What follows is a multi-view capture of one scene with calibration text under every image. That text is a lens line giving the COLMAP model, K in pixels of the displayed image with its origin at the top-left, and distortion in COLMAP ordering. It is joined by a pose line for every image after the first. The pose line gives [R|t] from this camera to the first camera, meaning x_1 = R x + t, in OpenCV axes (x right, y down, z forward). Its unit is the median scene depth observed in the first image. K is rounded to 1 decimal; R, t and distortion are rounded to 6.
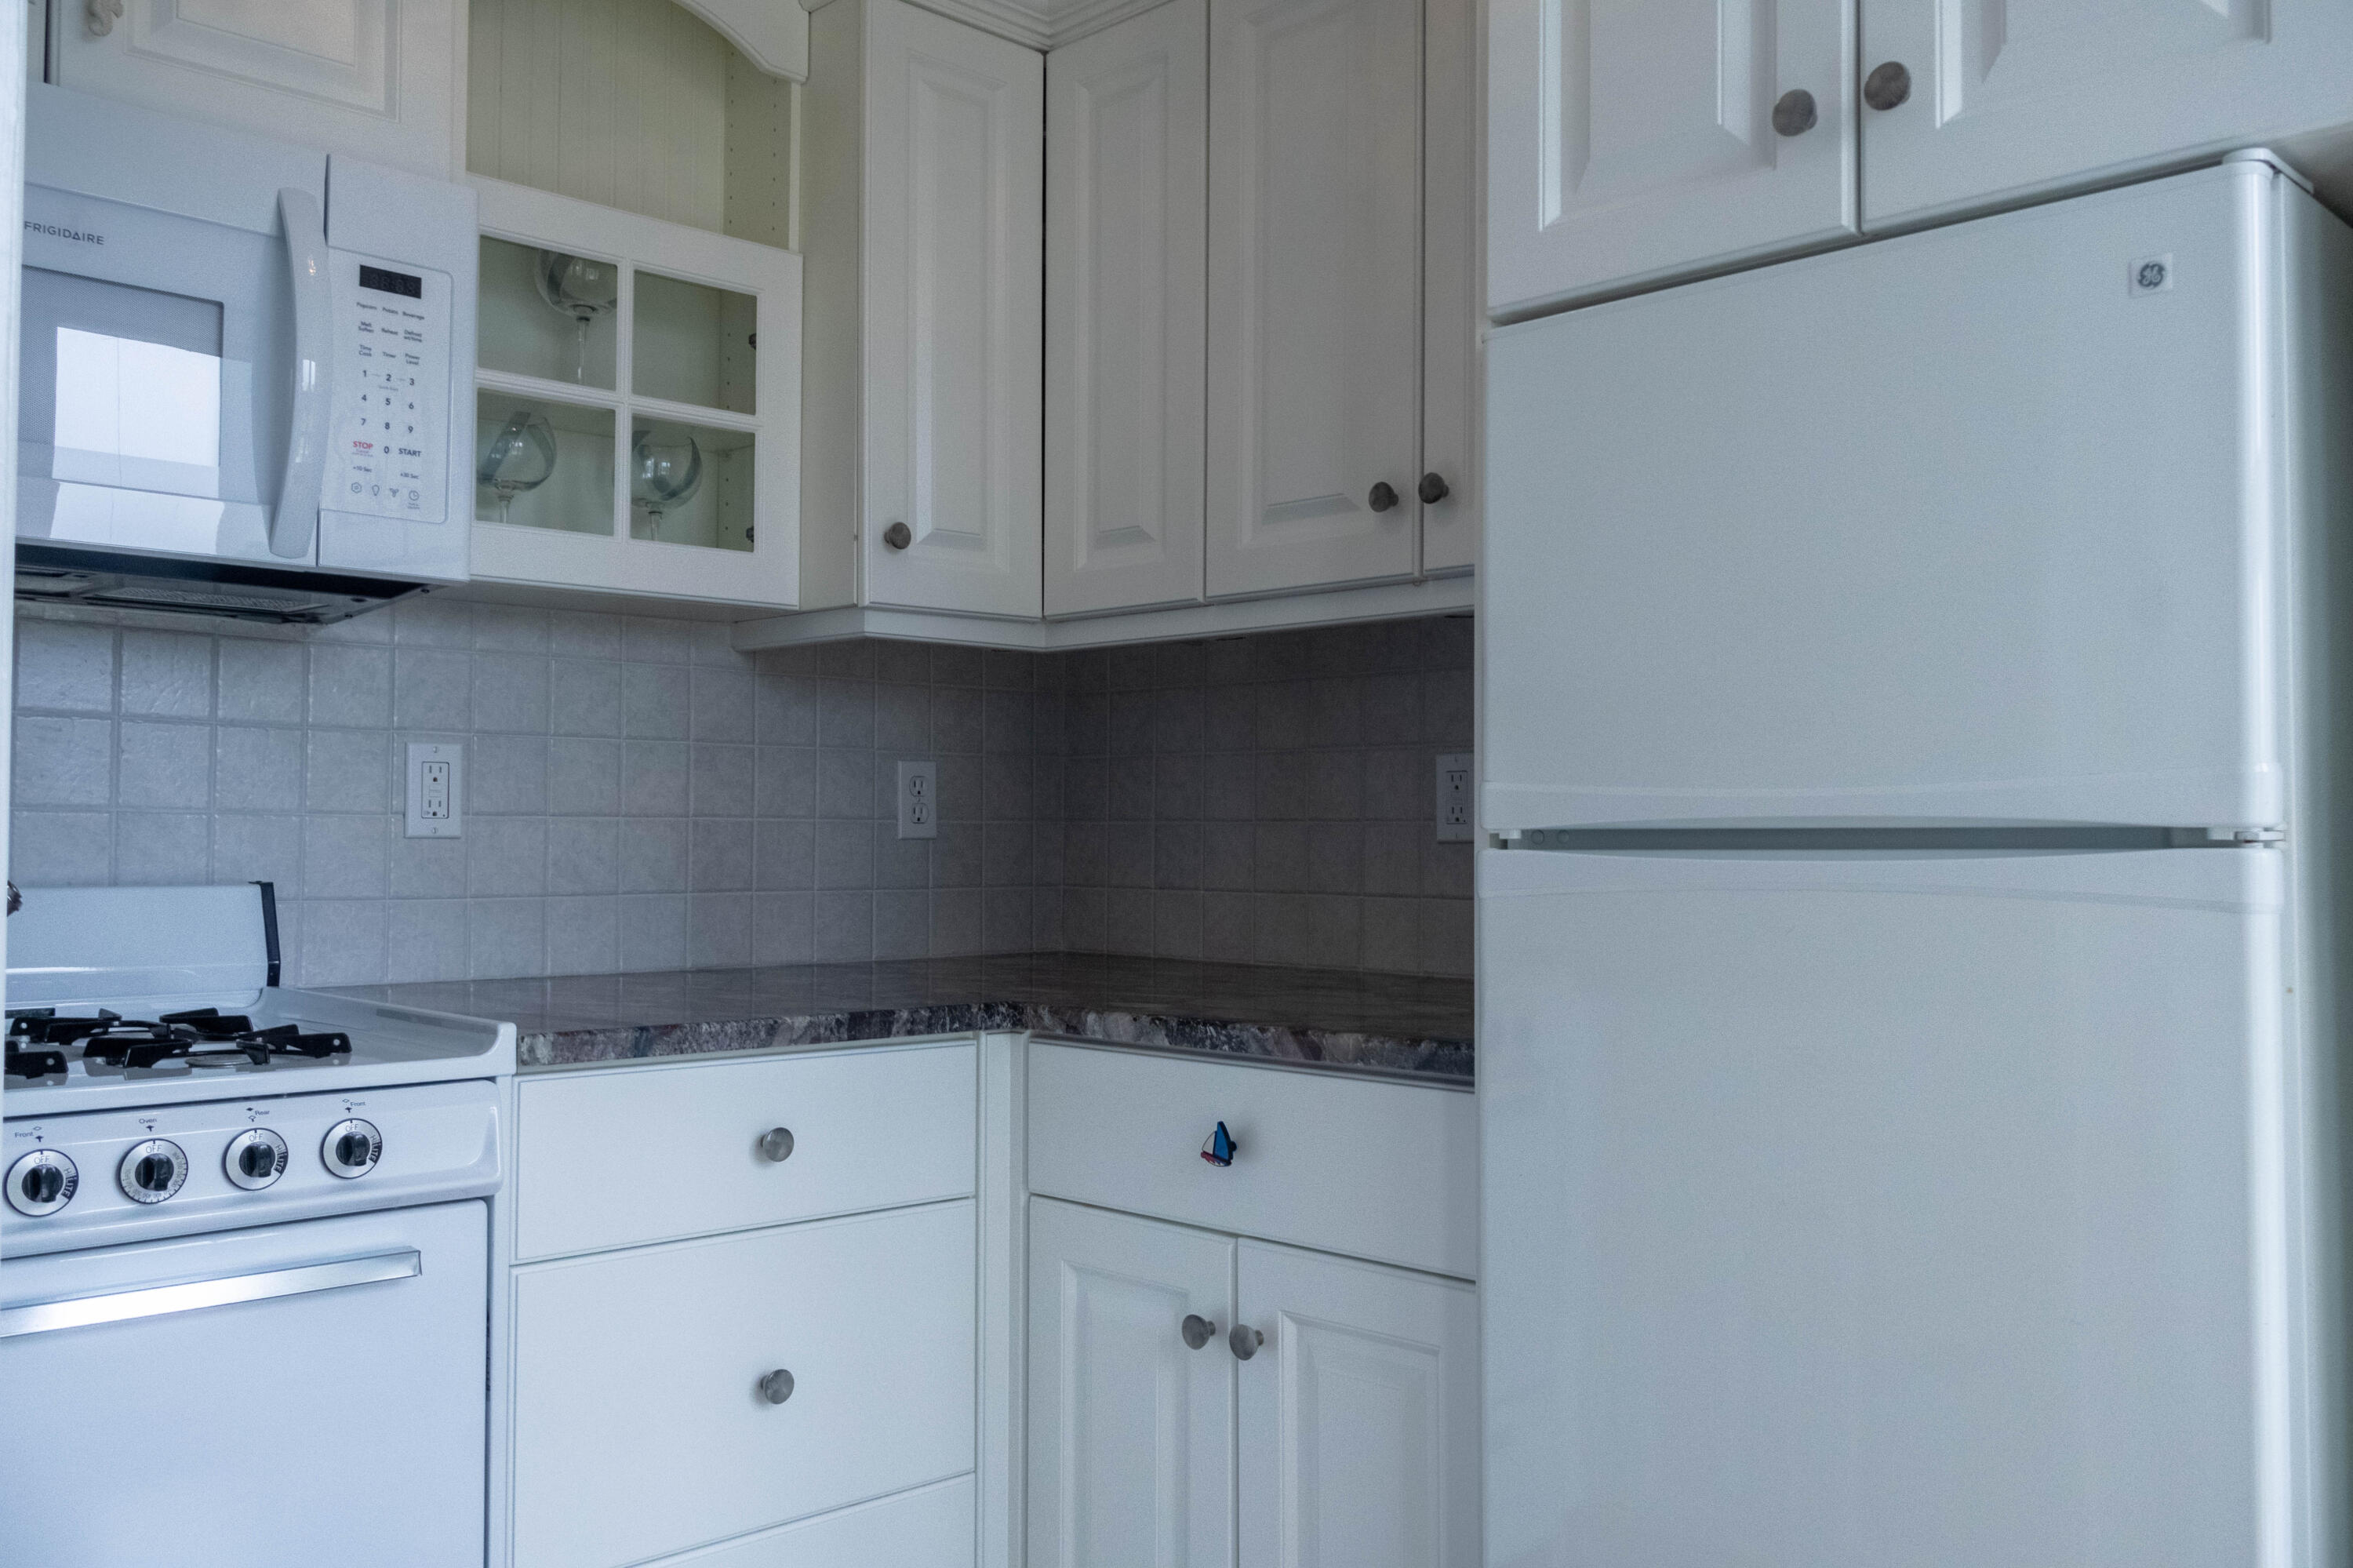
lens RADIAL K [[1947.4, 0, 1152.0], [0, 1947.4, 789.5], [0, 0, 1]] dist [0.002495, -0.000706]
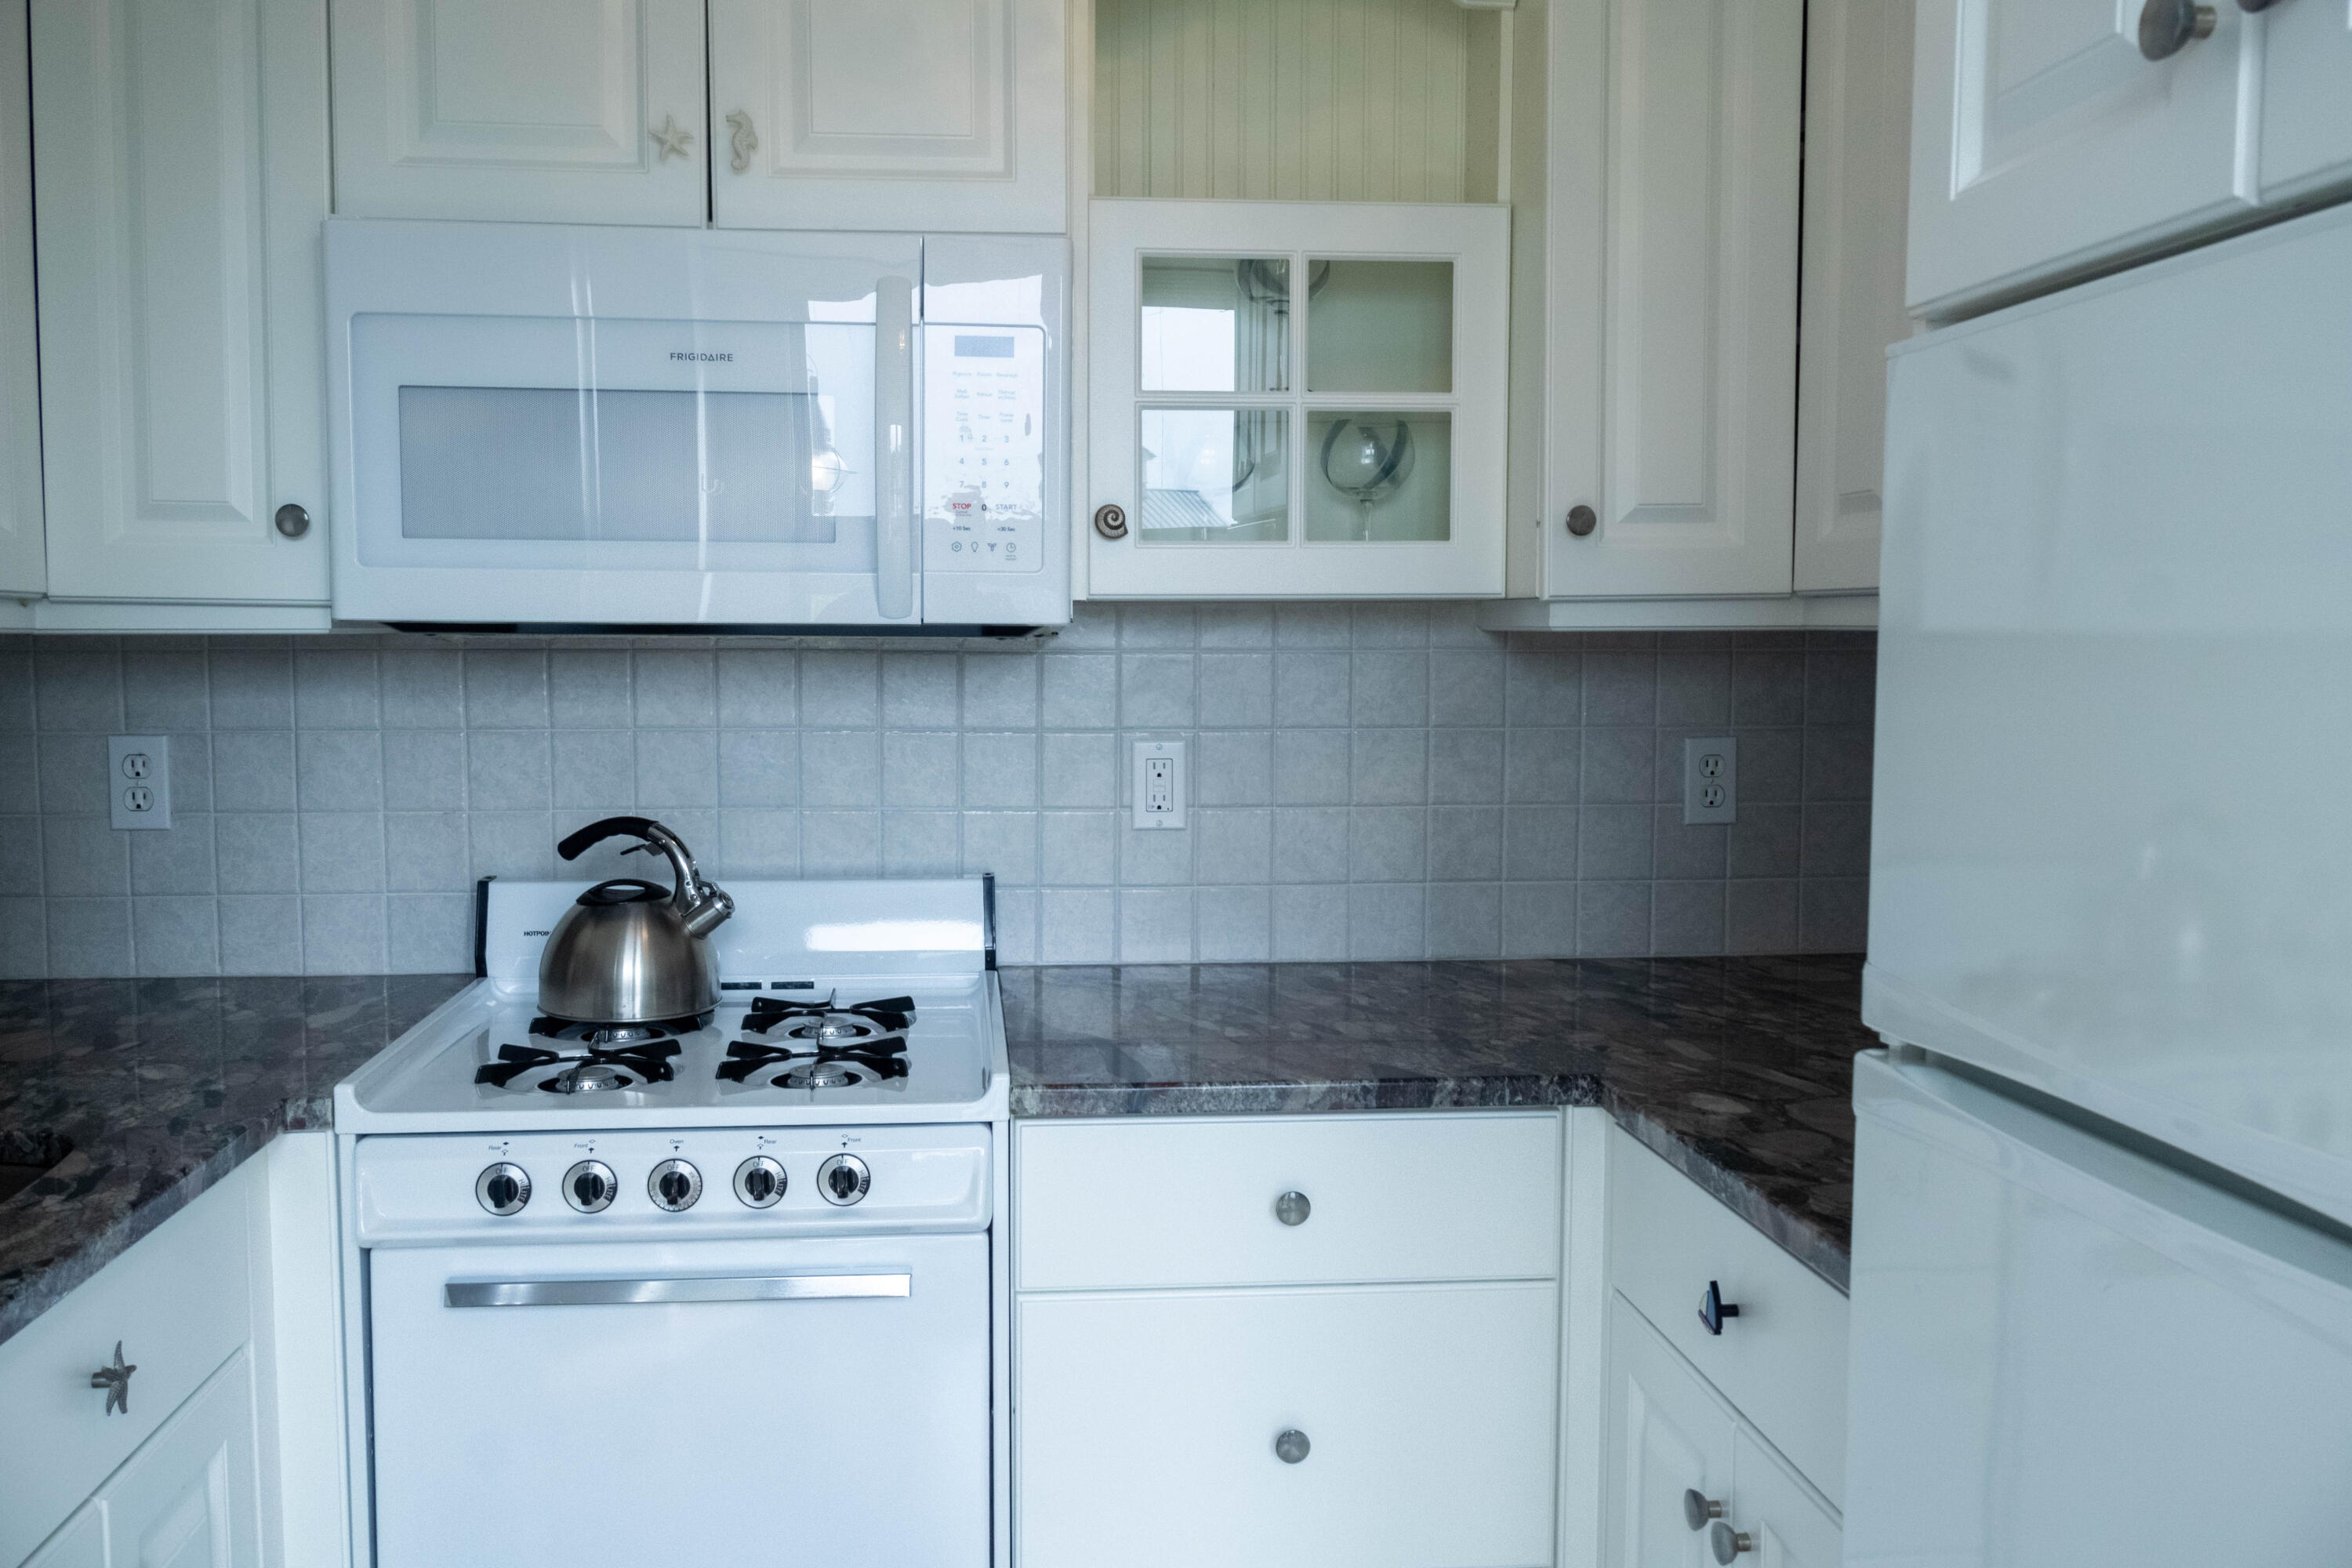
lens RADIAL K [[1946.5, 0, 1151.5], [0, 1946.5, 789.5], [0, 0, 1]] dist [0.002495, -0.000706]
pose [[0.784558, 0.047543, -0.618230, 0.286982], [0.016431, 0.995112, 0.097378, -0.102006], [0.619838, -0.086557, 0.779942, 0.175768]]
